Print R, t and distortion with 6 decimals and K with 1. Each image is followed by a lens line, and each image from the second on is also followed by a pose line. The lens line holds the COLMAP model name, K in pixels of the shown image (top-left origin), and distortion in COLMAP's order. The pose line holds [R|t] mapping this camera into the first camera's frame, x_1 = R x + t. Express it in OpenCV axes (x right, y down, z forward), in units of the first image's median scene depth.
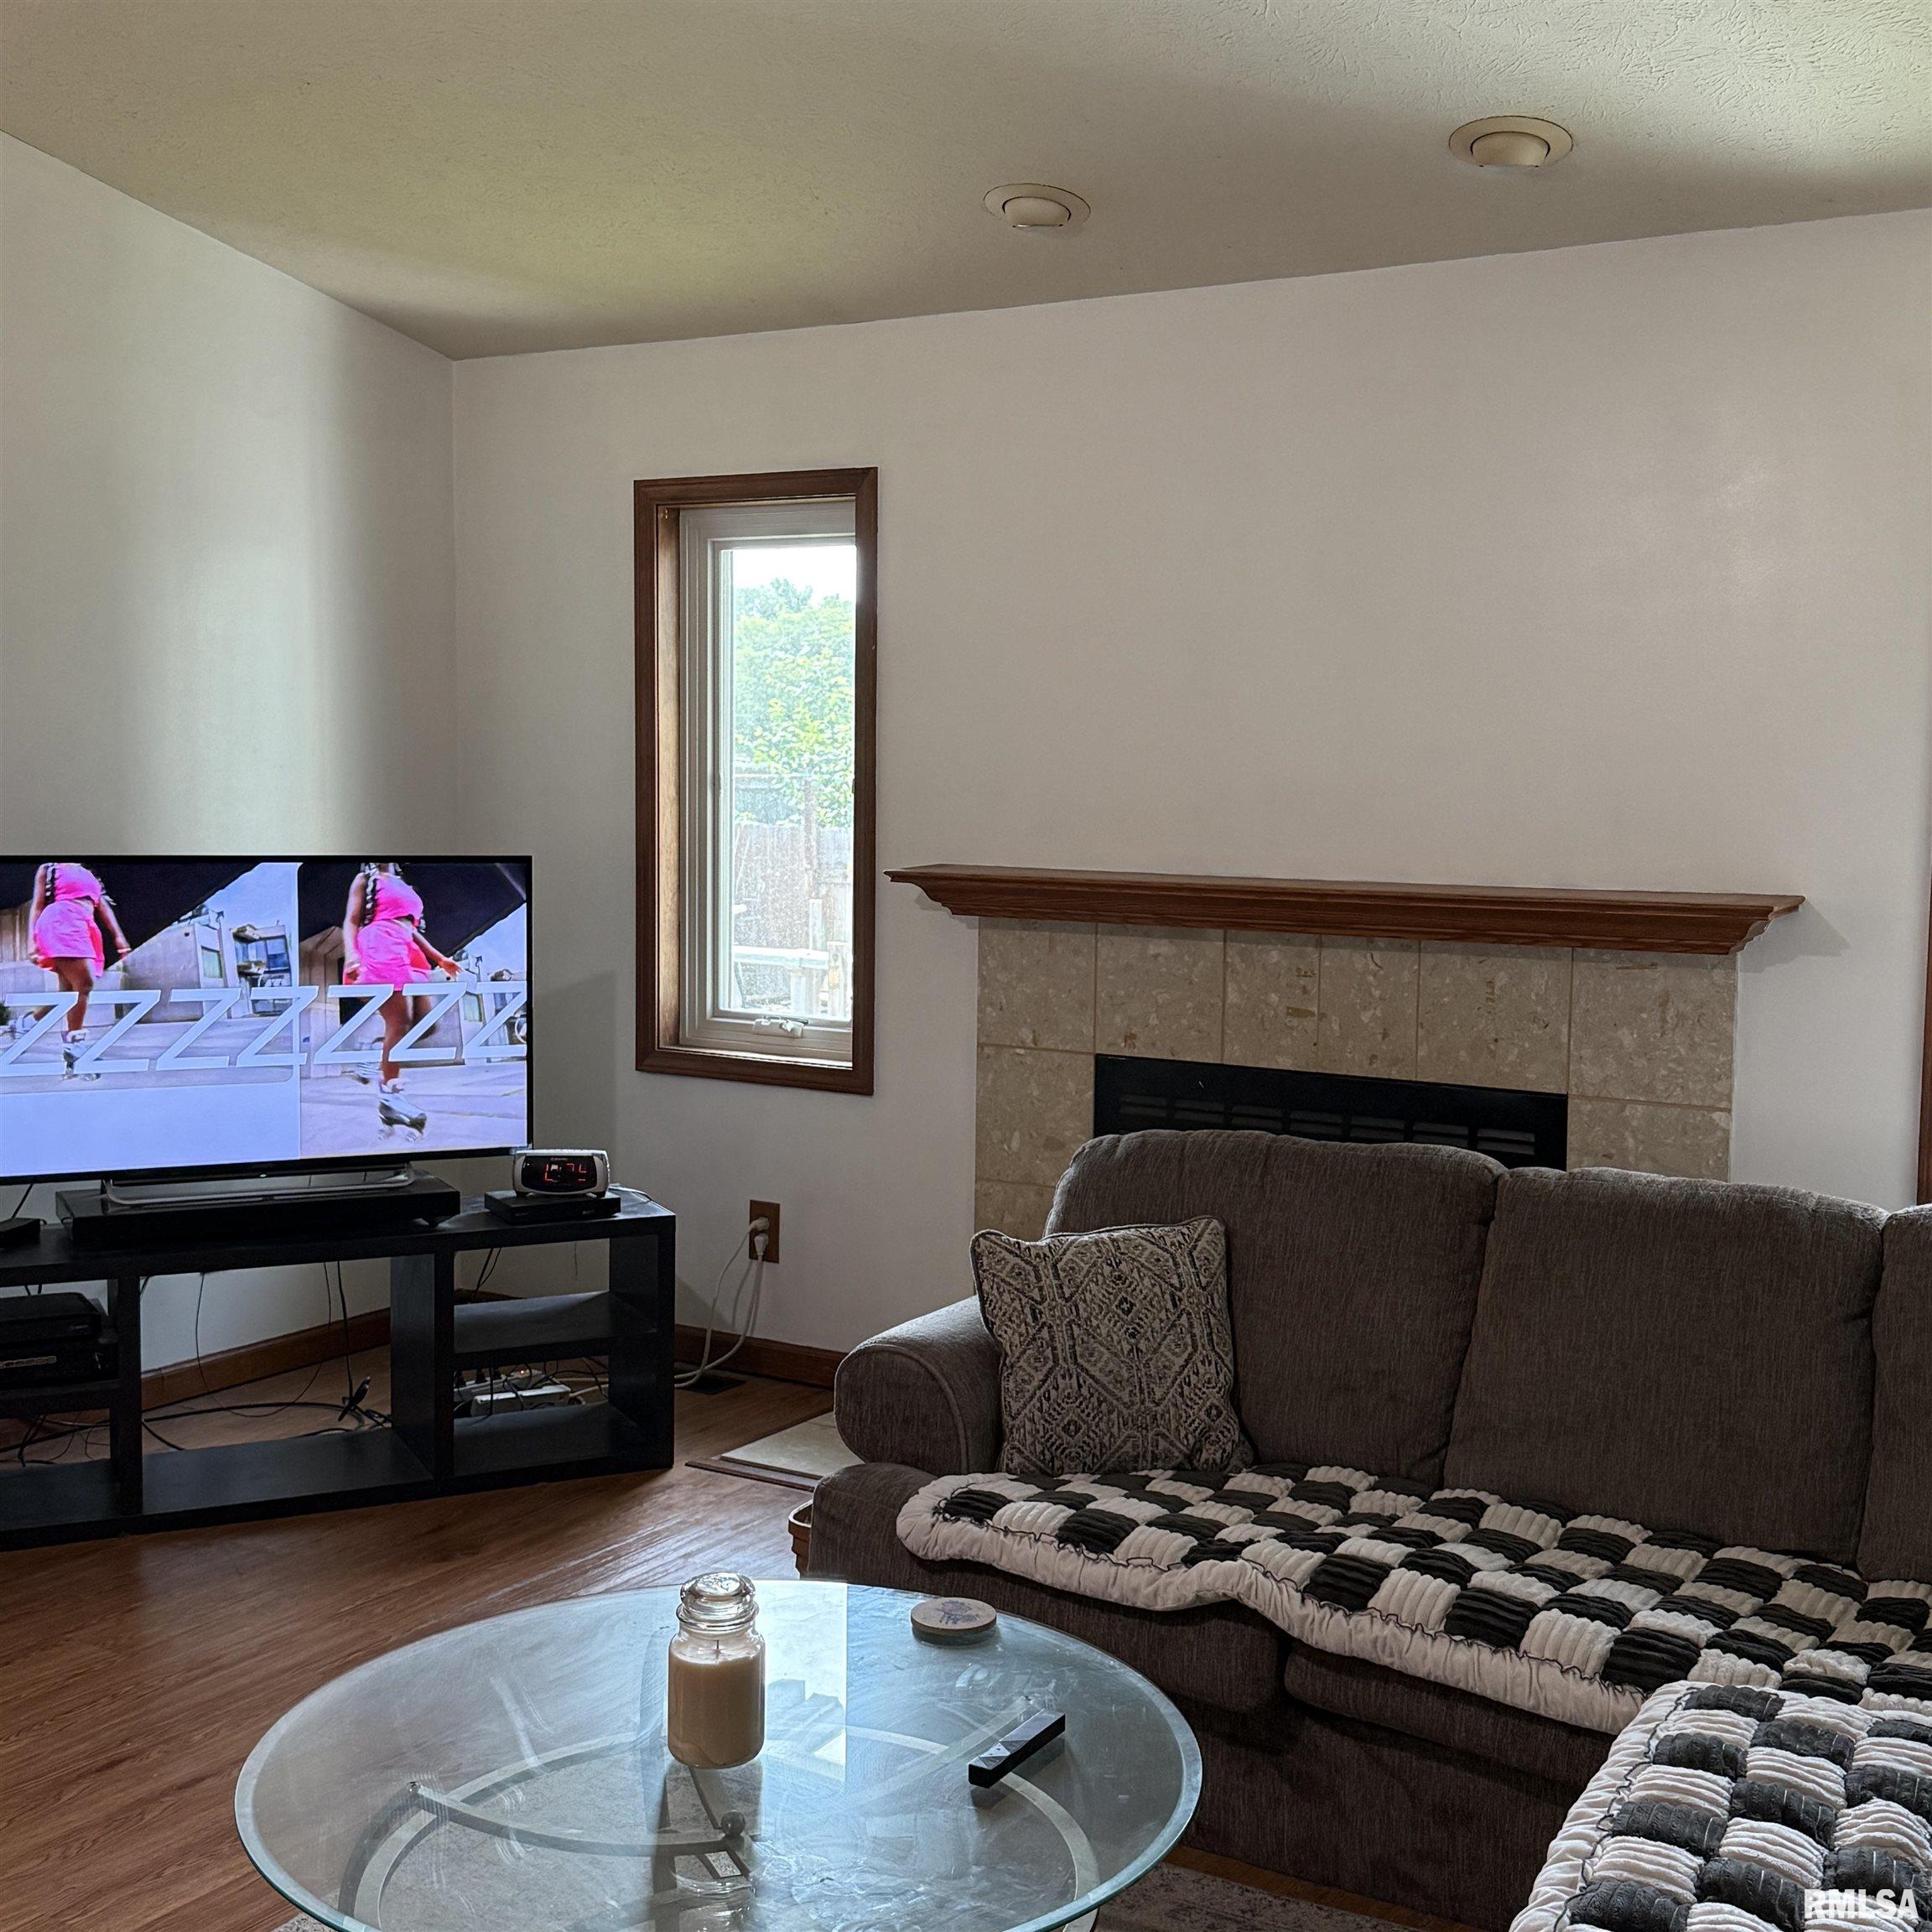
lens RADIAL K [[2232.8, 0, 966.0], [0, 2232.8, 966.0], [0, 0, 1]] dist [0.147396, -0.294607]
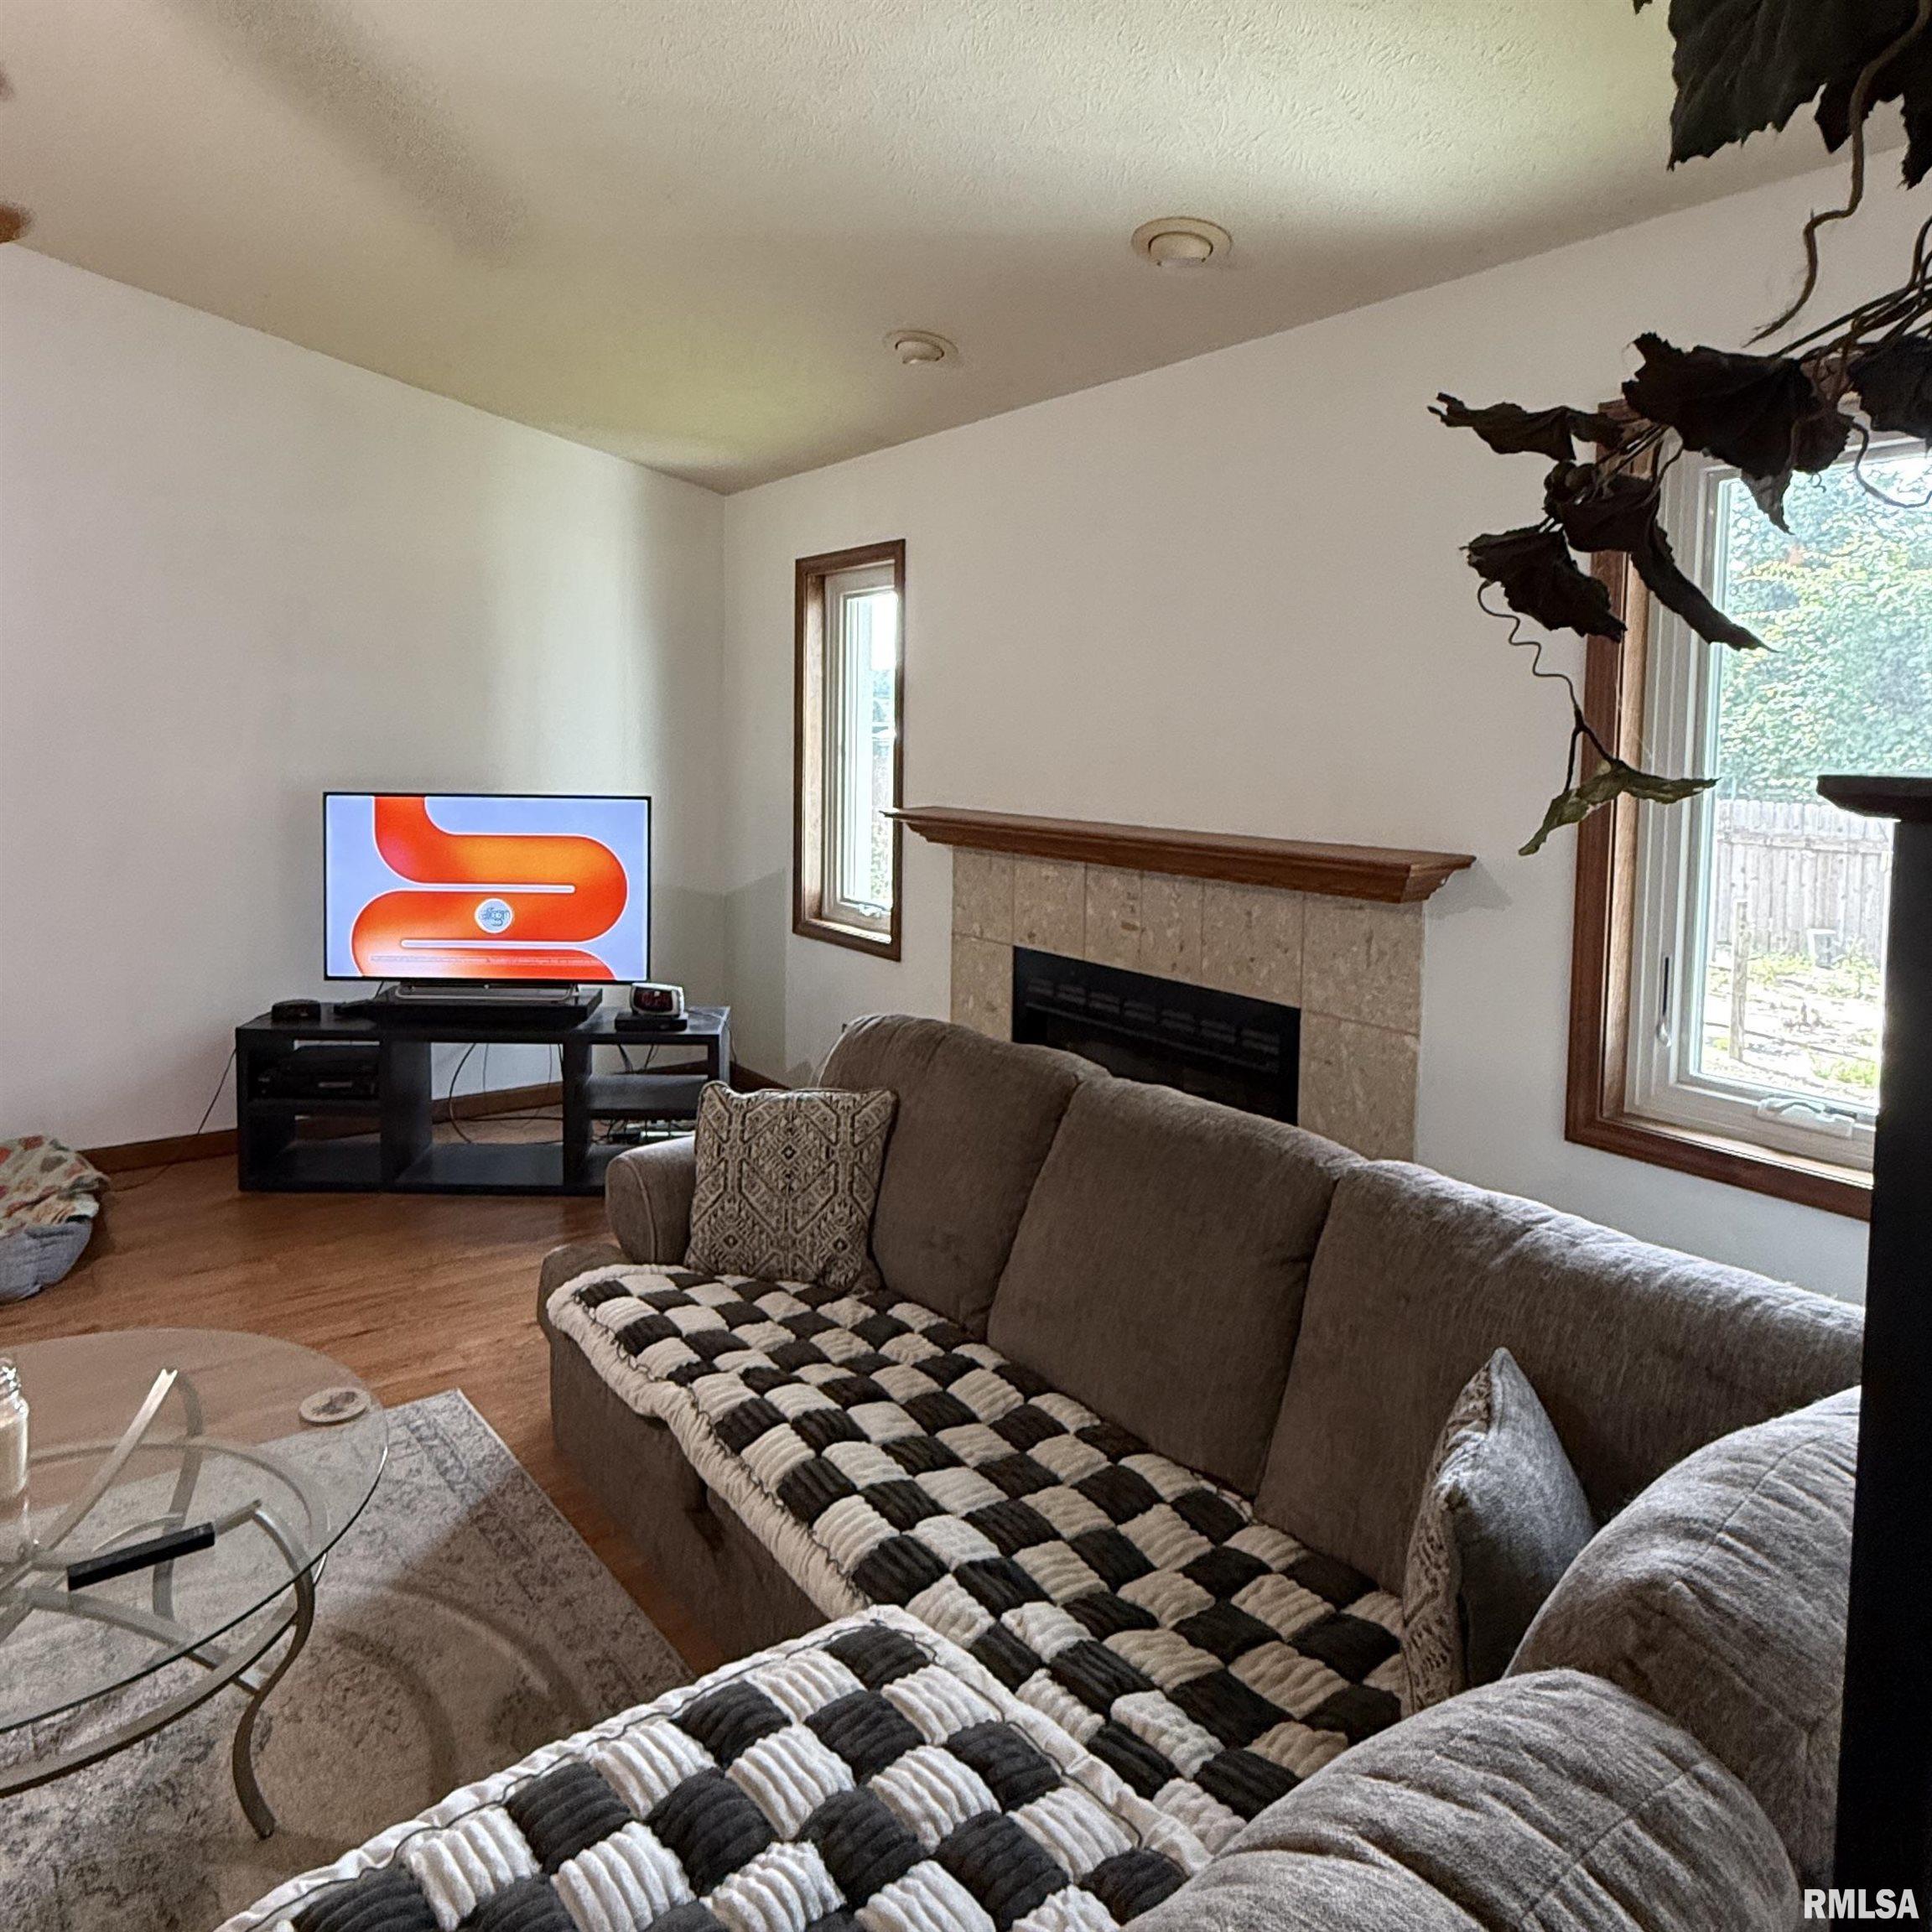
lens RADIAL K [[1238.2, 0, 963.8], [0, 1238.2, 808.1], [0, 0, 1]] dist [0.001374, 0.002866]
pose [[0.912920, 0.024298, -0.407415, 0.437310], [-0.037257, 0.999020, -0.023904, -0.034112], [0.406435, 0.037001, 0.912930, 0.361495]]
